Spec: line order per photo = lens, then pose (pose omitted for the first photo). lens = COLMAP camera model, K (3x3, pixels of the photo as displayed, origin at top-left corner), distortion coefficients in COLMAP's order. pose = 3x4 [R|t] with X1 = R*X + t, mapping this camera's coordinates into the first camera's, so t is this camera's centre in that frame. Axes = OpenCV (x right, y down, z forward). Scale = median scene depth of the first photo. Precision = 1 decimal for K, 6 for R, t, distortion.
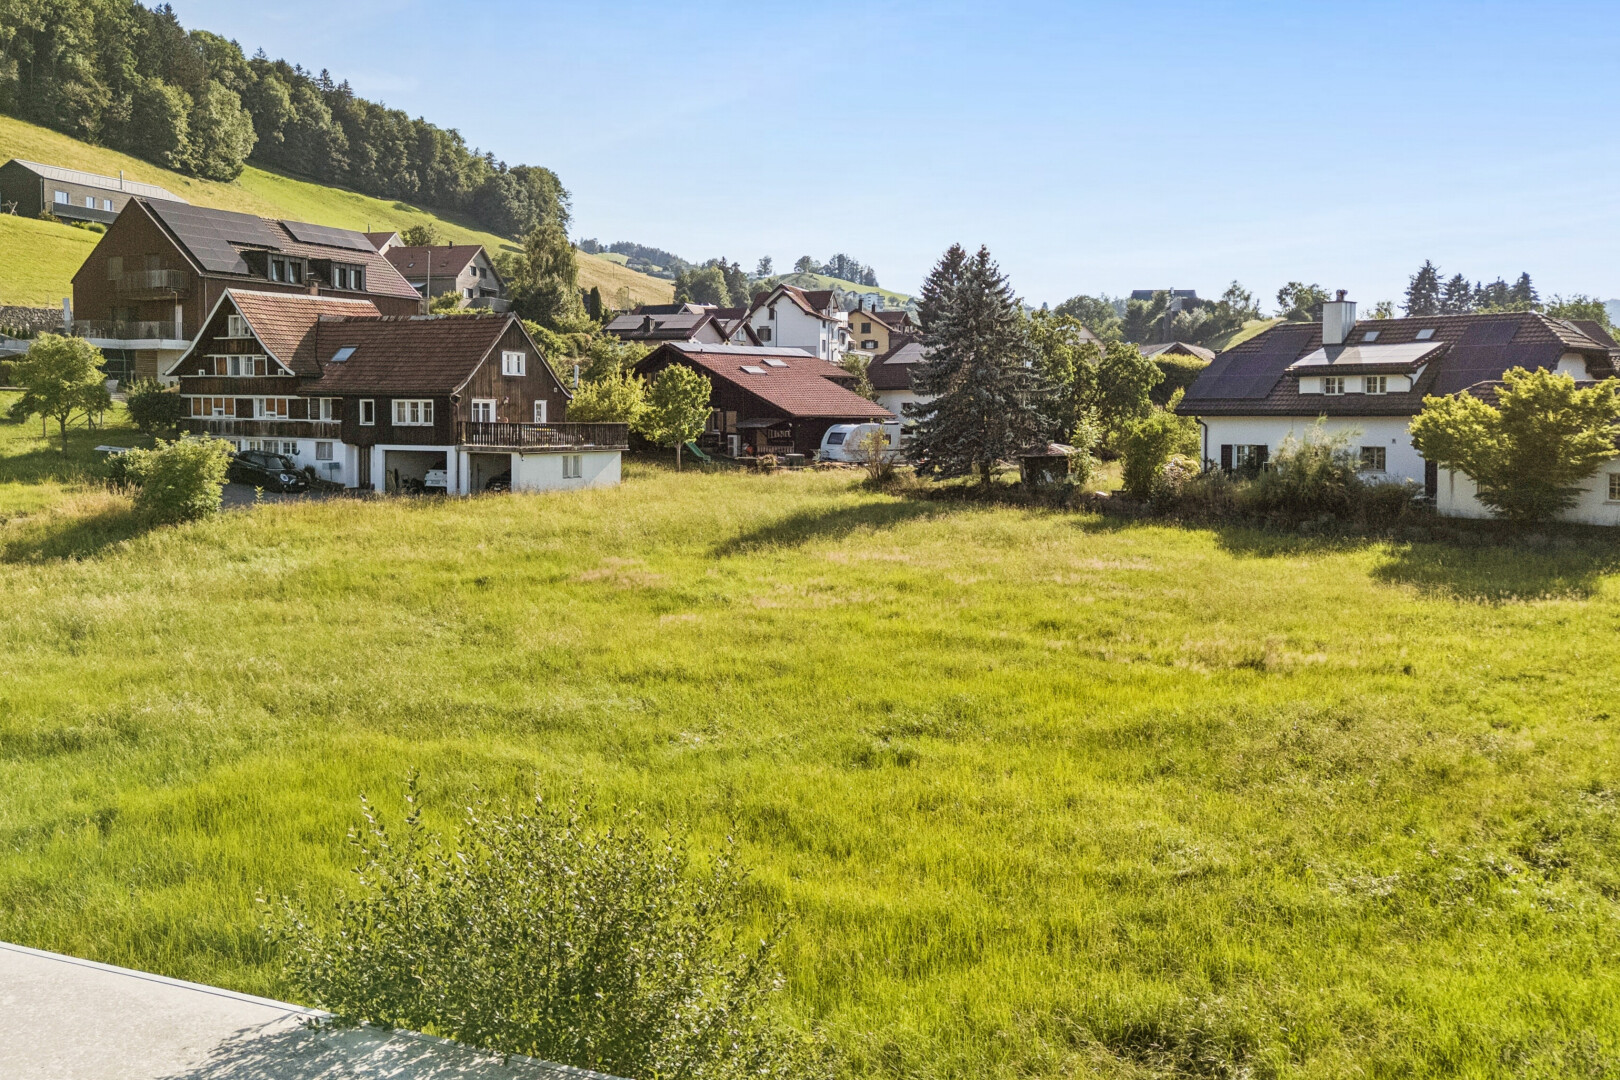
lens RADIAL K [[1373.9, 0, 810.0], [0, 1373.9, 540.0], [0, 0, 1]] dist [0.088008, -0.203494]
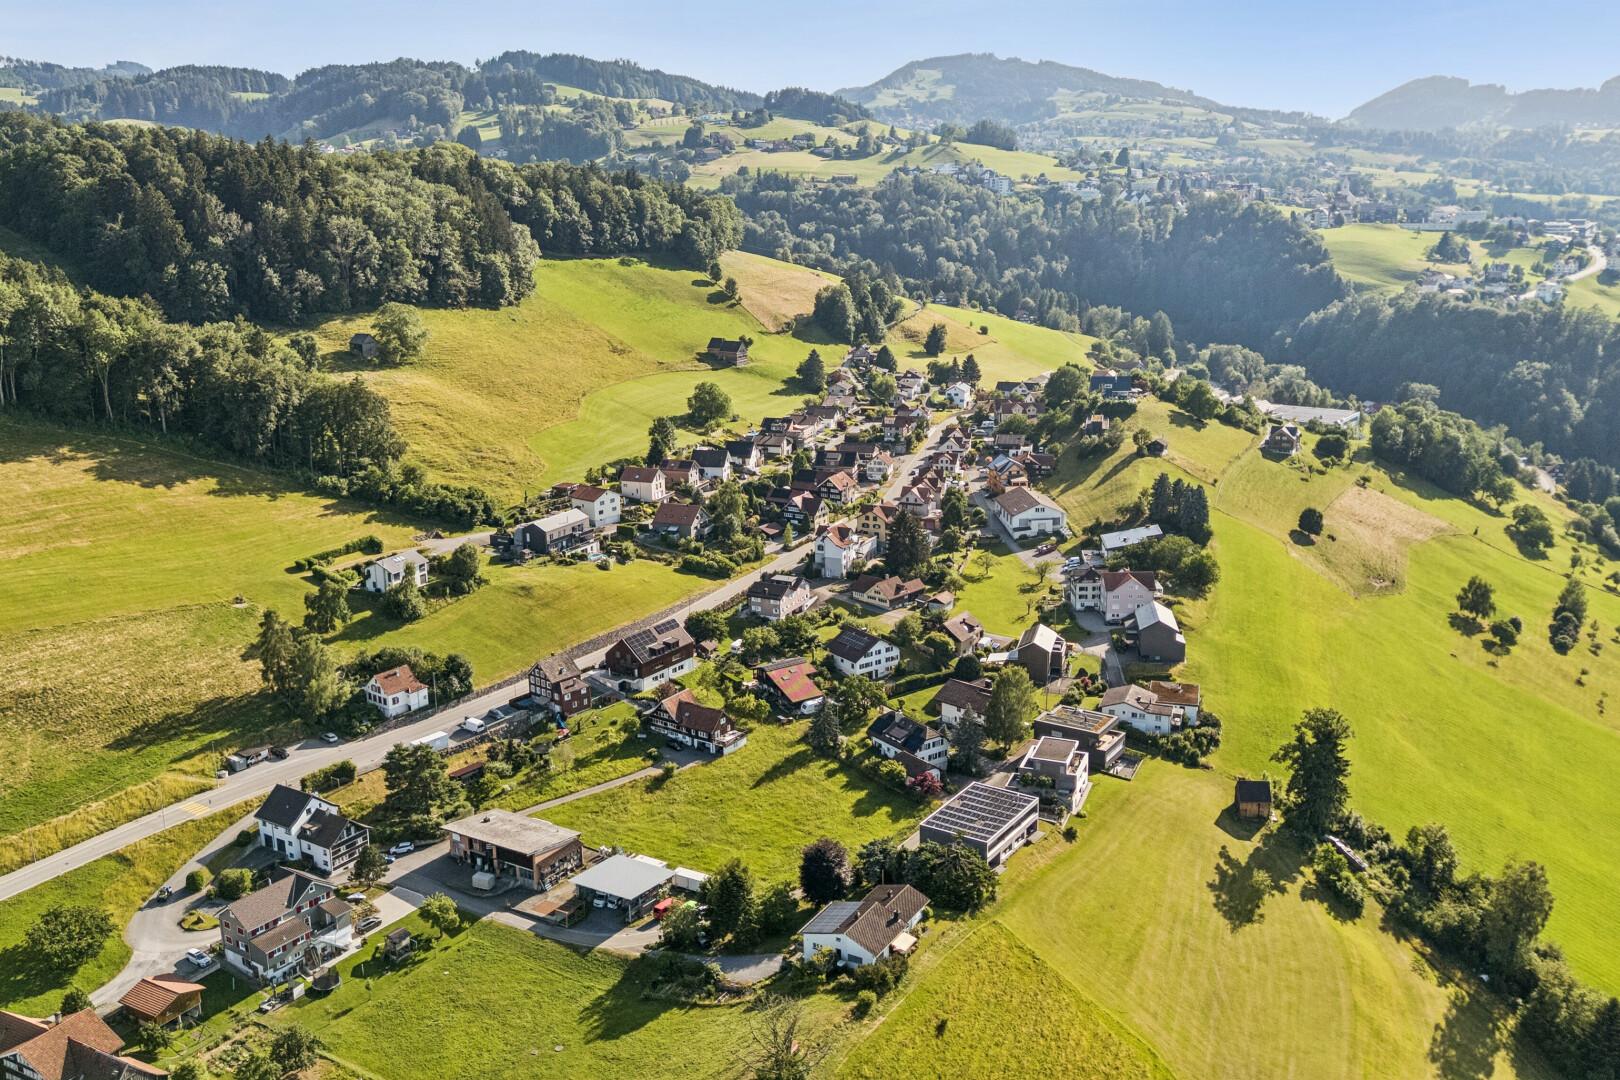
lens RADIAL K [[1373.9, 0, 810.0], [0, 1373.9, 540.0], [0, 0, 1]] dist [0.088008, -0.203494]
pose [[0.991232, 0.006505, -0.131971, 0.646250], [0.016897, 0.984346, 0.175433, -1.449083], [0.131047, -0.176124, 0.975606, -3.190500]]
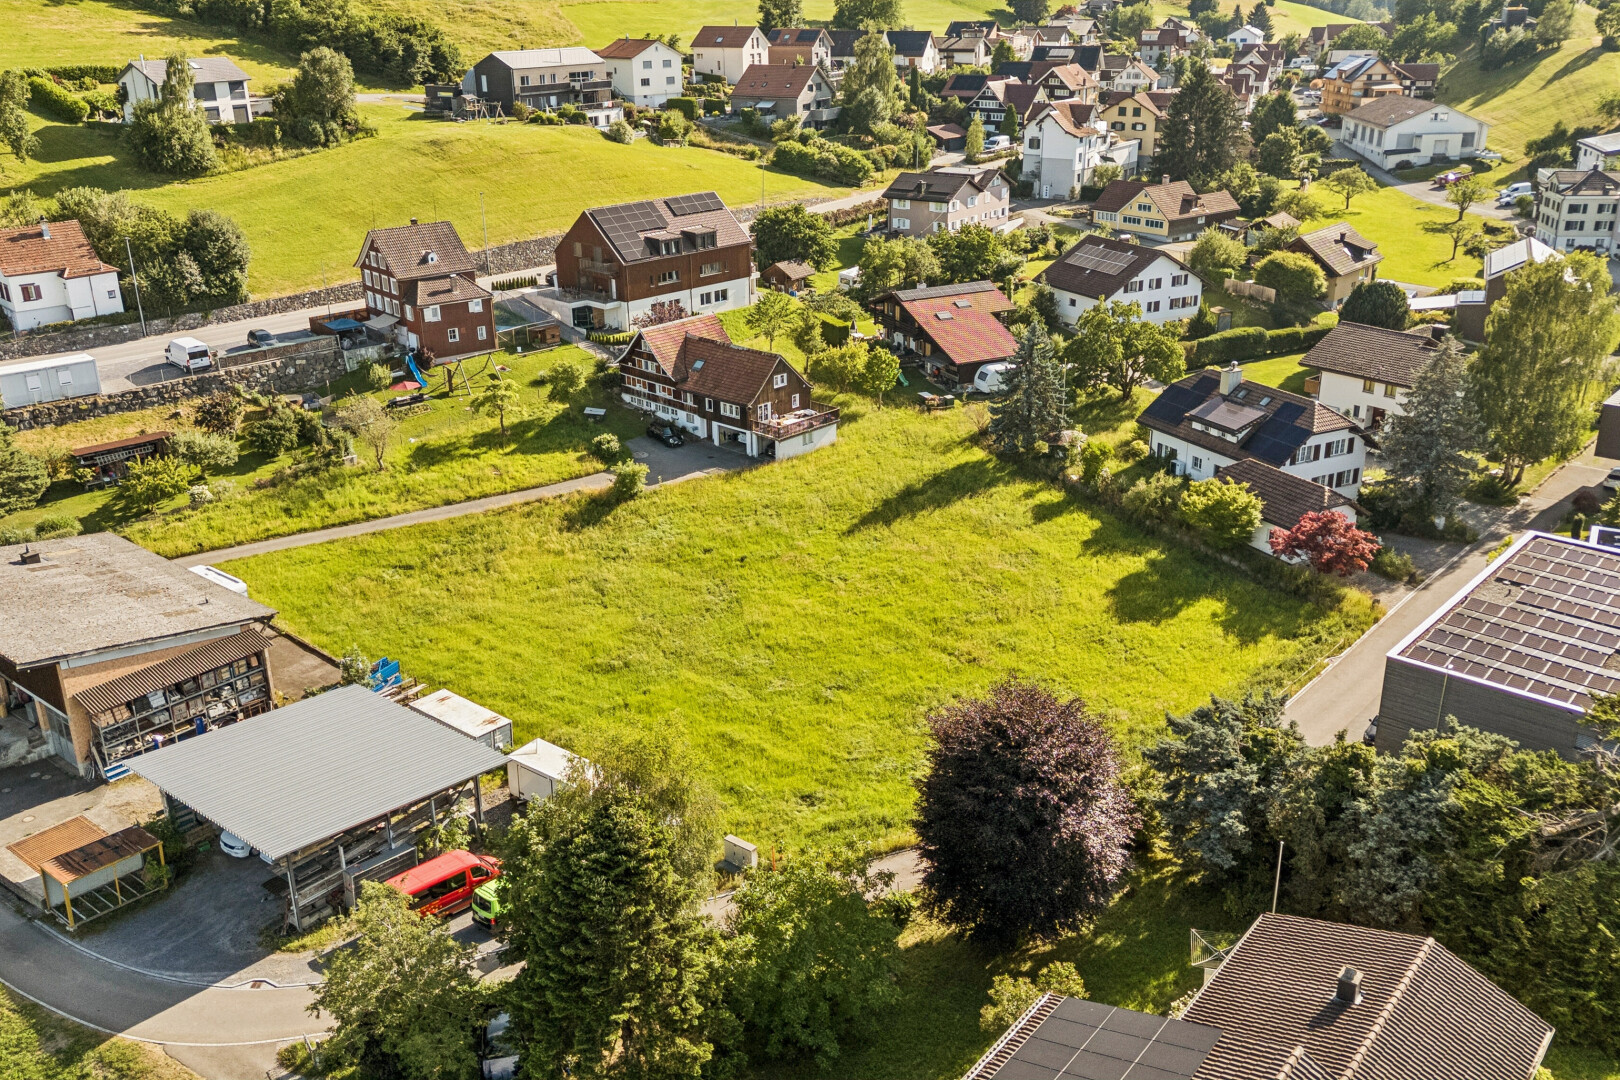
lens RADIAL K [[1373.9, 0, 810.0], [0, 1373.9, 540.0], [0, 0, 1]] dist [0.088008, -0.203494]
pose [[0.961716, 0.079329, -0.262315, 0.323906], [0.001894, 0.955240, 0.295826, -0.453071], [0.274041, -0.284997, 0.918519, -0.761543]]
